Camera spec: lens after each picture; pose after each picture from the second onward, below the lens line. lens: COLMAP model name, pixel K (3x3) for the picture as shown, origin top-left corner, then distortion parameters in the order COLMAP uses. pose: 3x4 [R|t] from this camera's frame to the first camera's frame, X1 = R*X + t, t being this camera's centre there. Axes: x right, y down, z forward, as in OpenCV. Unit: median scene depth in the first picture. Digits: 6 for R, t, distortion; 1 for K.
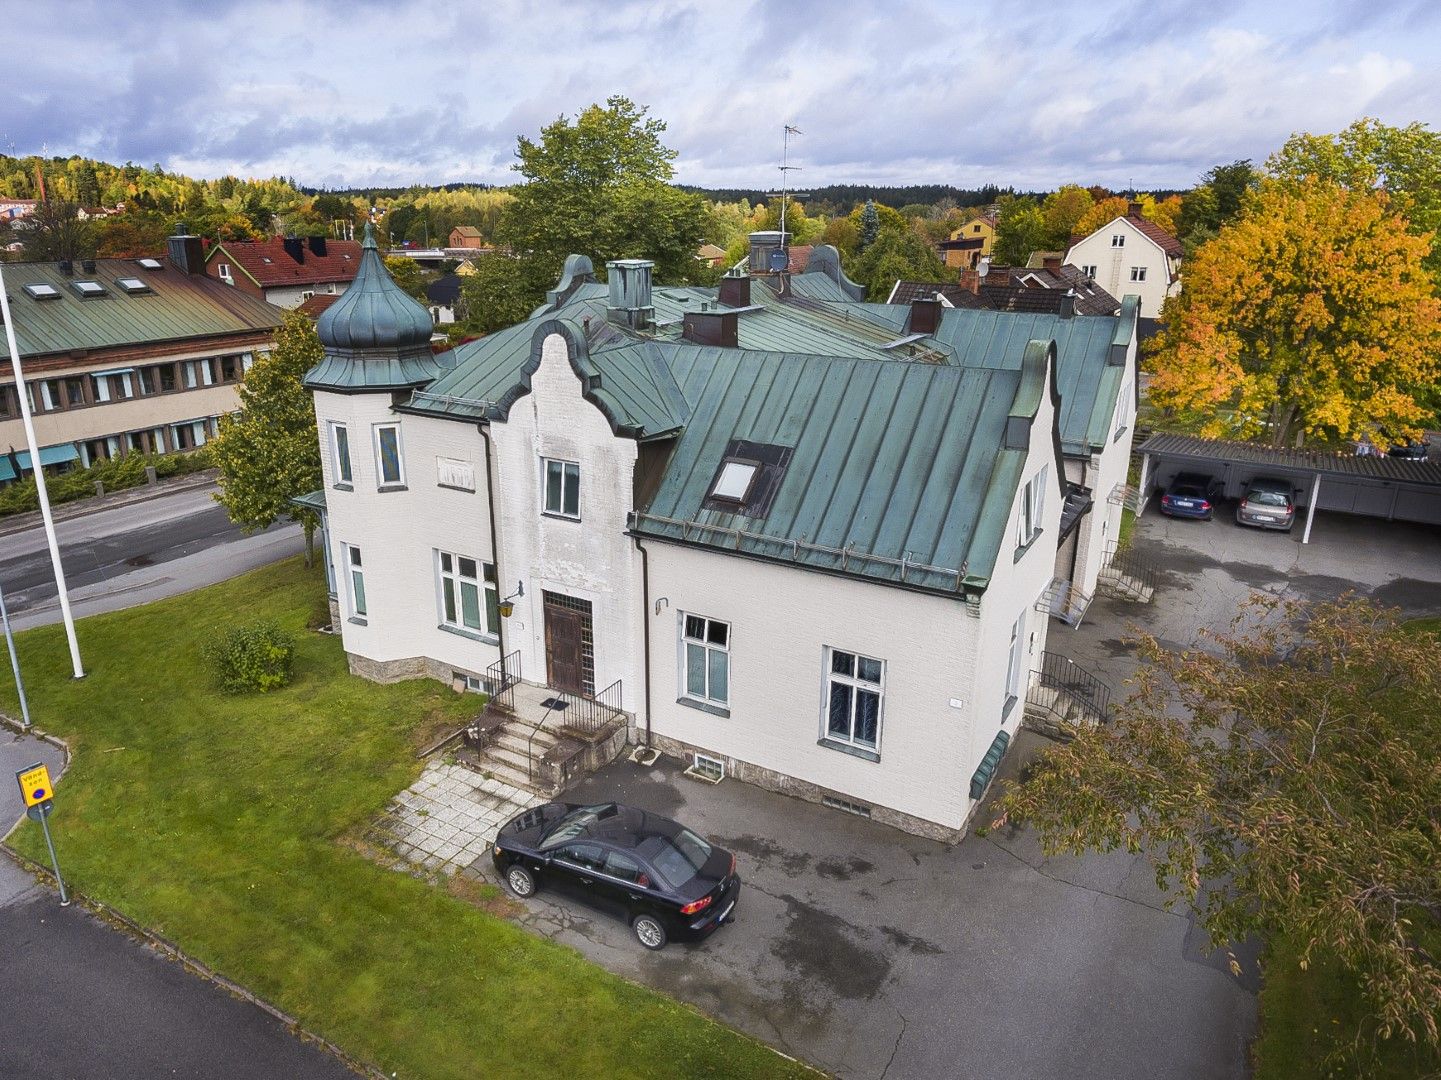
lens RADIAL K [[970.8, 0, 660.6], [0, 970.8, 536.4], [0, 0, 1]] dist [0.001856, -0.003168]
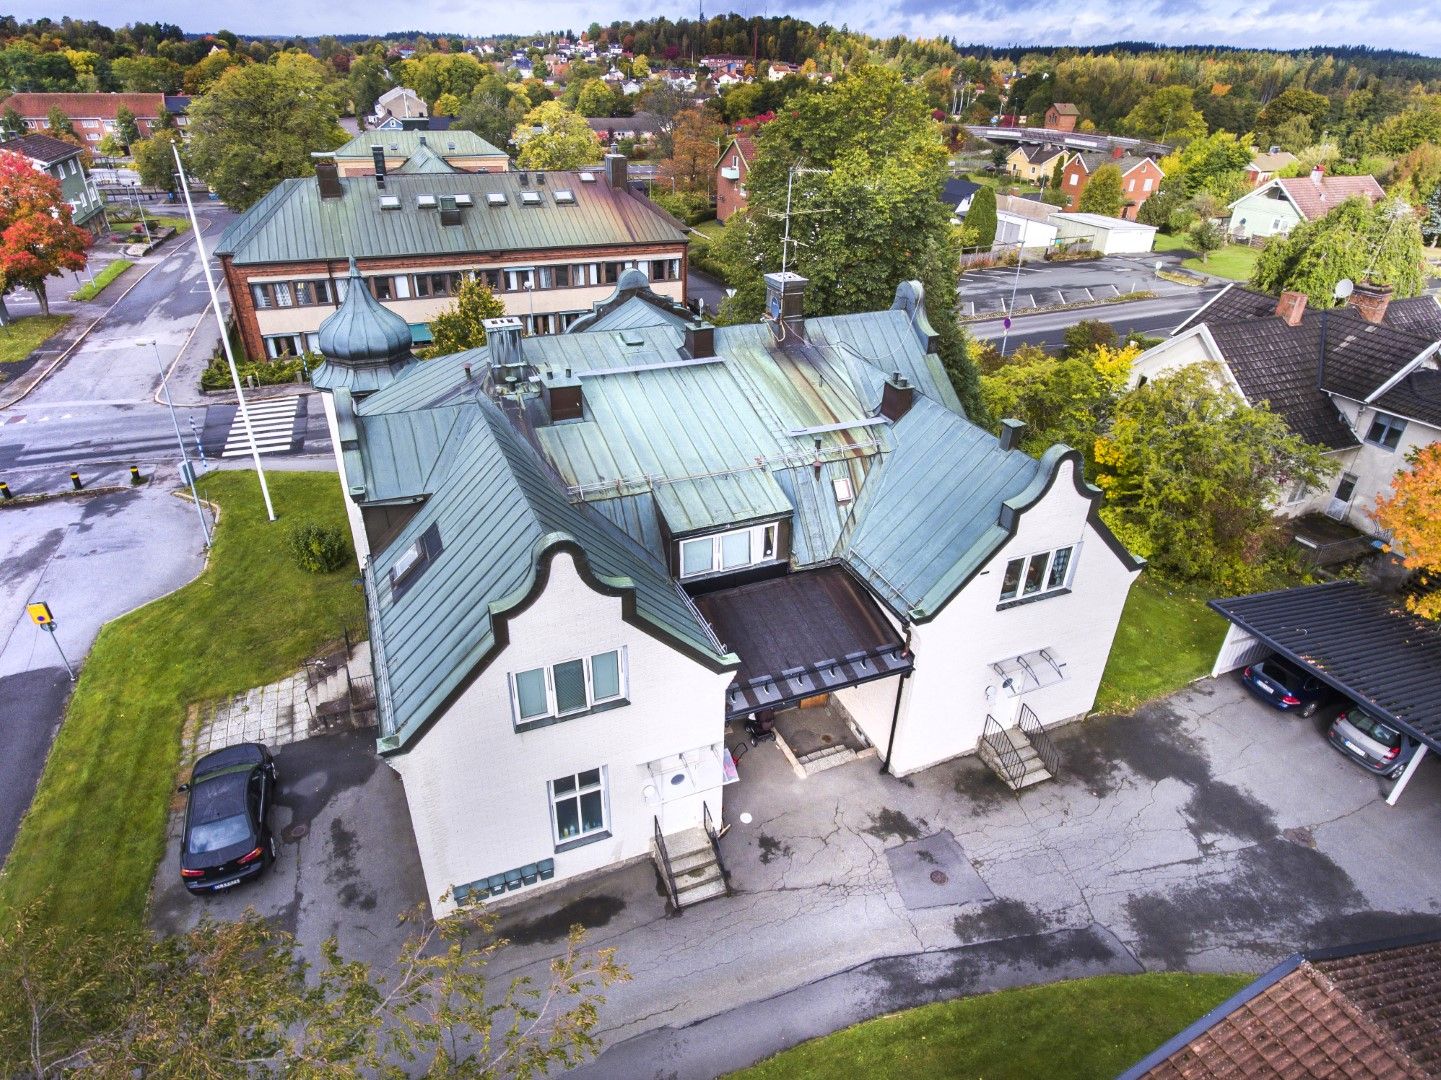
lens RADIAL K [[842.2, 0, 720.5], [0, 842.2, 540.0], [0, 0, 1]] dist [-0.006153, -0.000830]
pose [[0.813592, 0.305534, -0.494689, 0.342411], [-0.202949, 0.946521, 0.250818, -0.160773], [0.544867, -0.103668, 0.832090, 0.148472]]
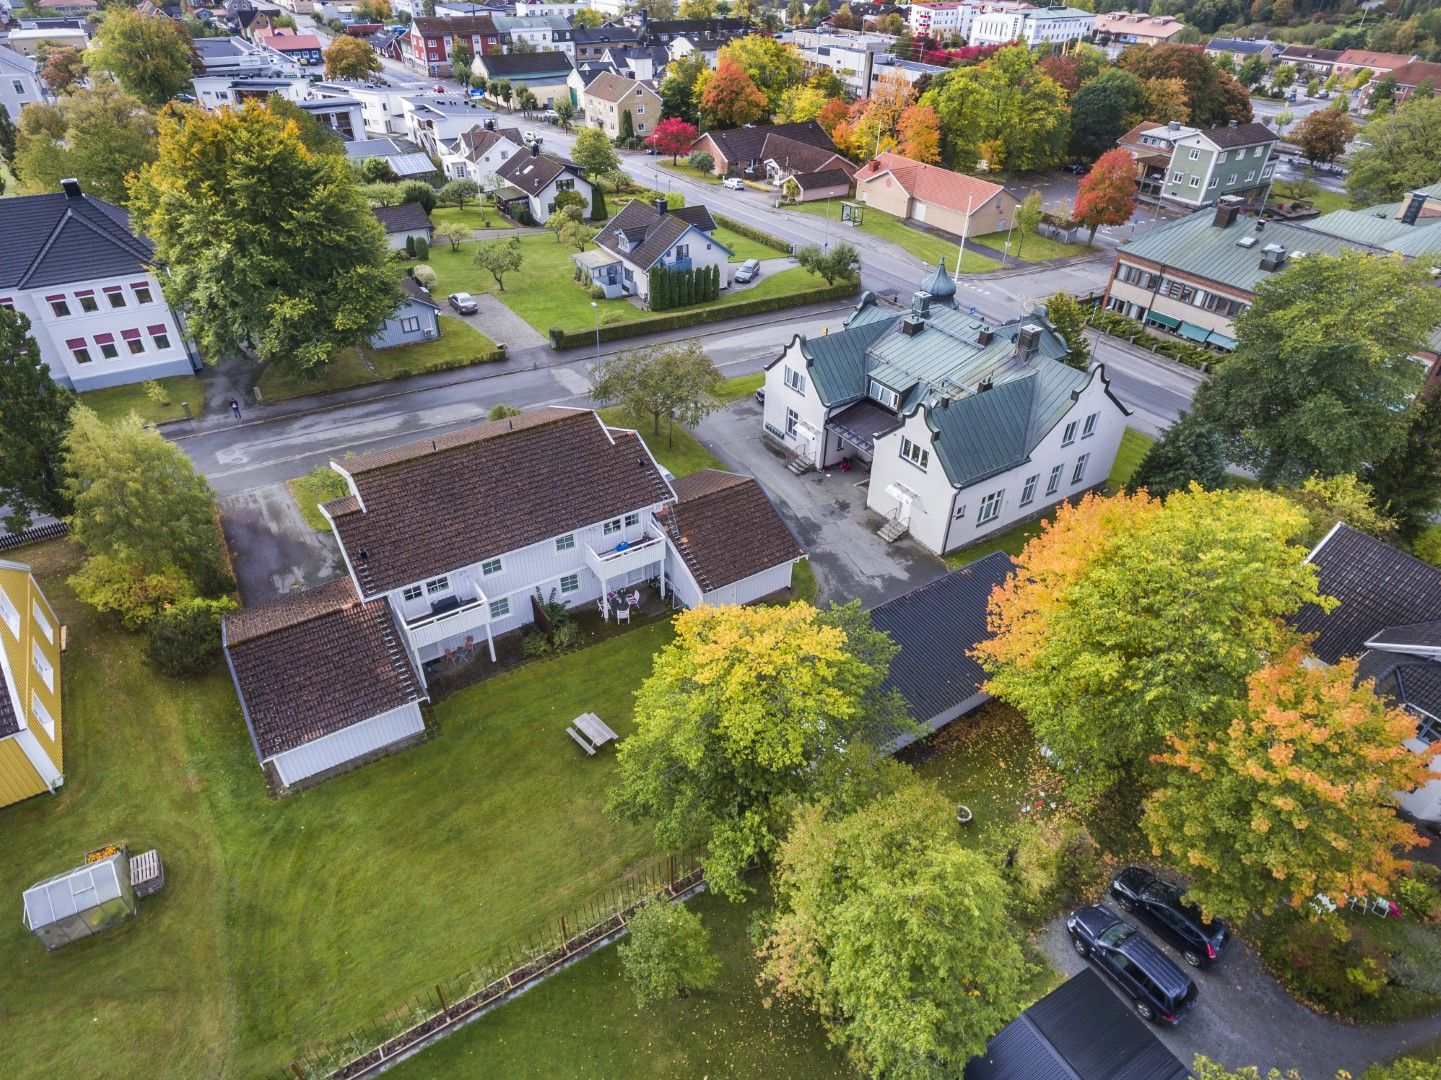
lens RADIAL K [[842.2, 0, 720.5], [0, 842.2, 540.0], [0, 0, 1]] dist [-0.006153, -0.000830]
pose [[-0.430736, 0.526798, -0.732769, 1.148634], [-0.293418, 0.686093, 0.665719, -0.596576], [0.853447, 0.501757, -0.140953, 0.567750]]
